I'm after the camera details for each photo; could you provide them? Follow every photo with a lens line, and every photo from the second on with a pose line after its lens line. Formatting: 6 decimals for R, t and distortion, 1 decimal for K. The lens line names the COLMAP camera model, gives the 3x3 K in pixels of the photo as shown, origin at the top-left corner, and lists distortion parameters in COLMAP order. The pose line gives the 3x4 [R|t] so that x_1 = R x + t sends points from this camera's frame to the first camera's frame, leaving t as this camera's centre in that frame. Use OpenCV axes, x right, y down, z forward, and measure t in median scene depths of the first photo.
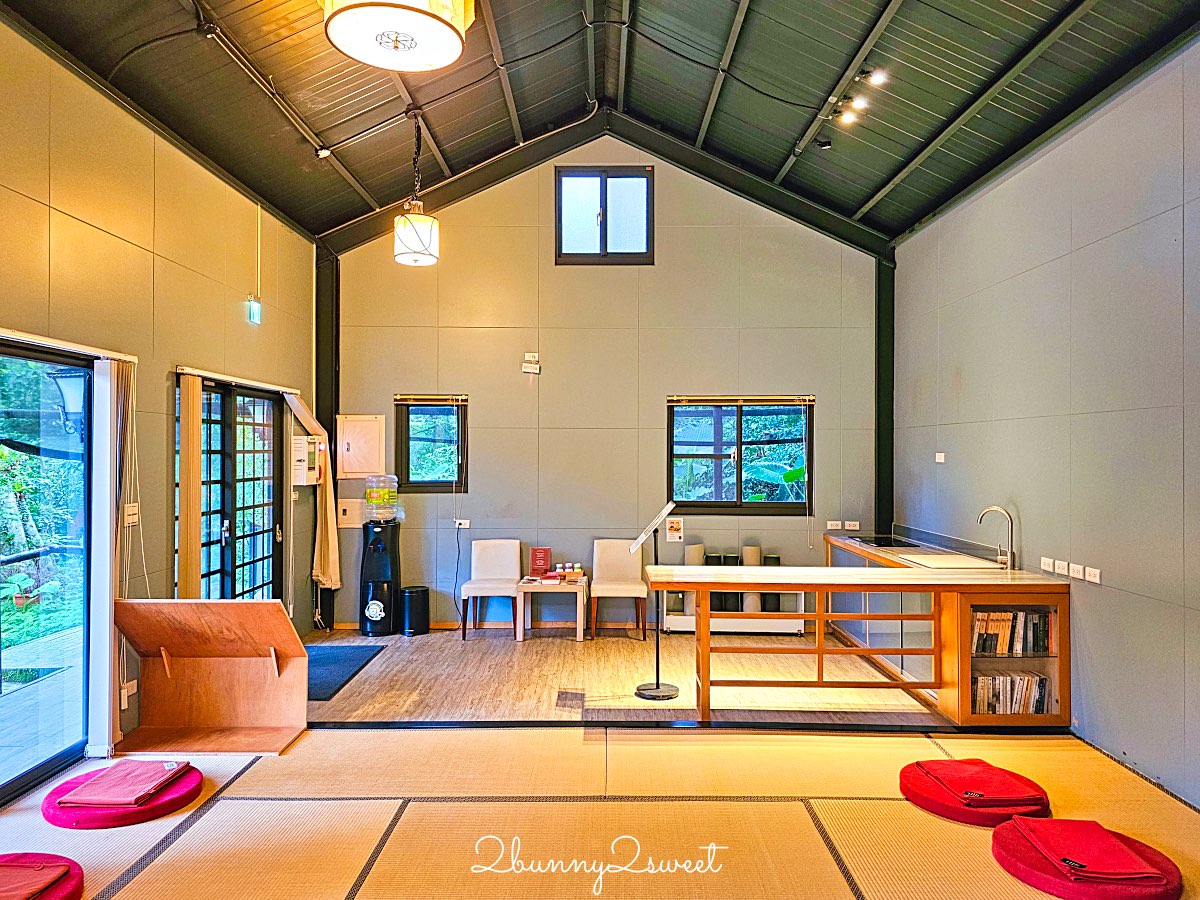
lens RADIAL K [[814.0, 0, 593.8], [0, 814.0, 446.5], [0, 0, 1]] dist [0.037974, -0.008902]
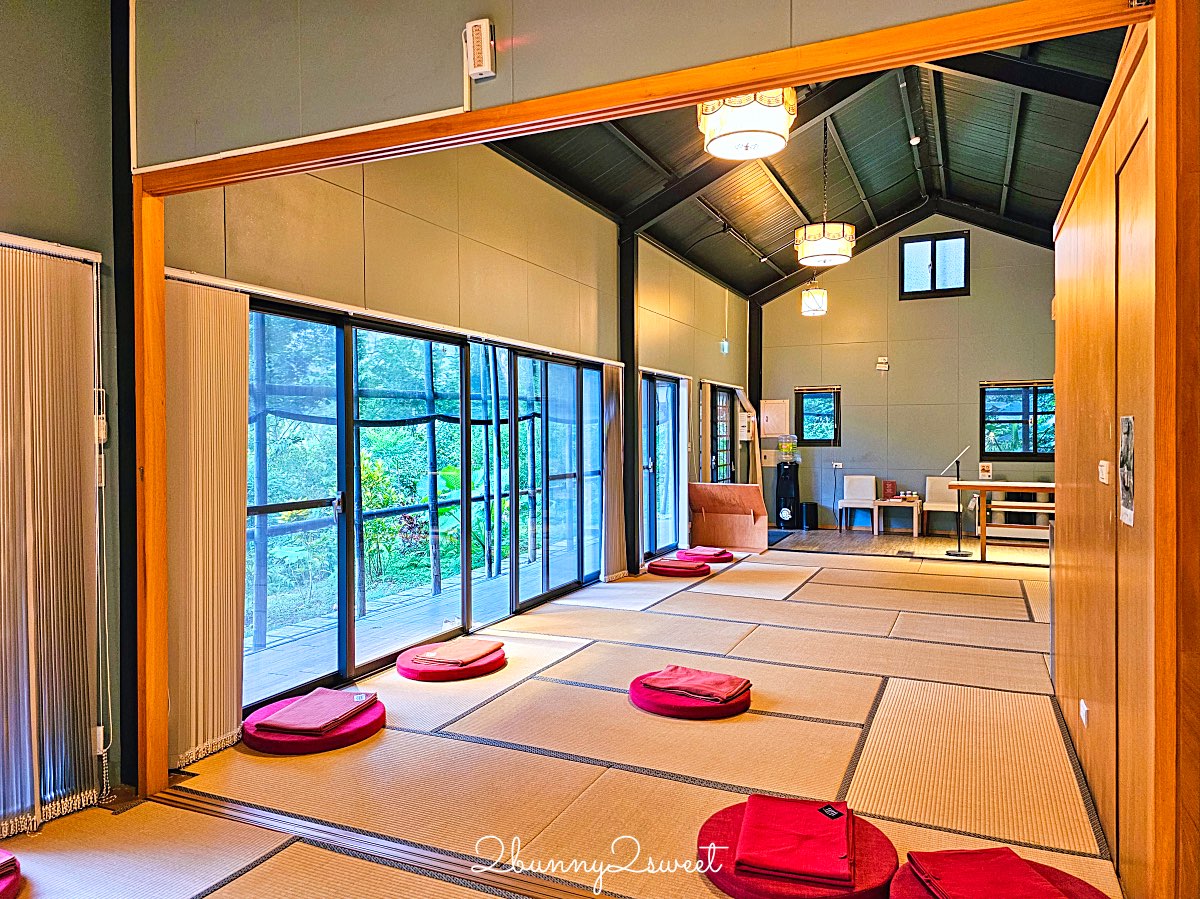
lens RADIAL K [[814.0, 0, 590.4], [0, 814.0, 442.4], [0, 0, 1]] dist [0.037974, -0.008902]
pose [[0.908975, -0.002255, -0.416844, 0.069786], [0.008706, 0.999870, 0.013575, 0.023284], [0.416759, -0.015969, 0.908877, -0.691434]]
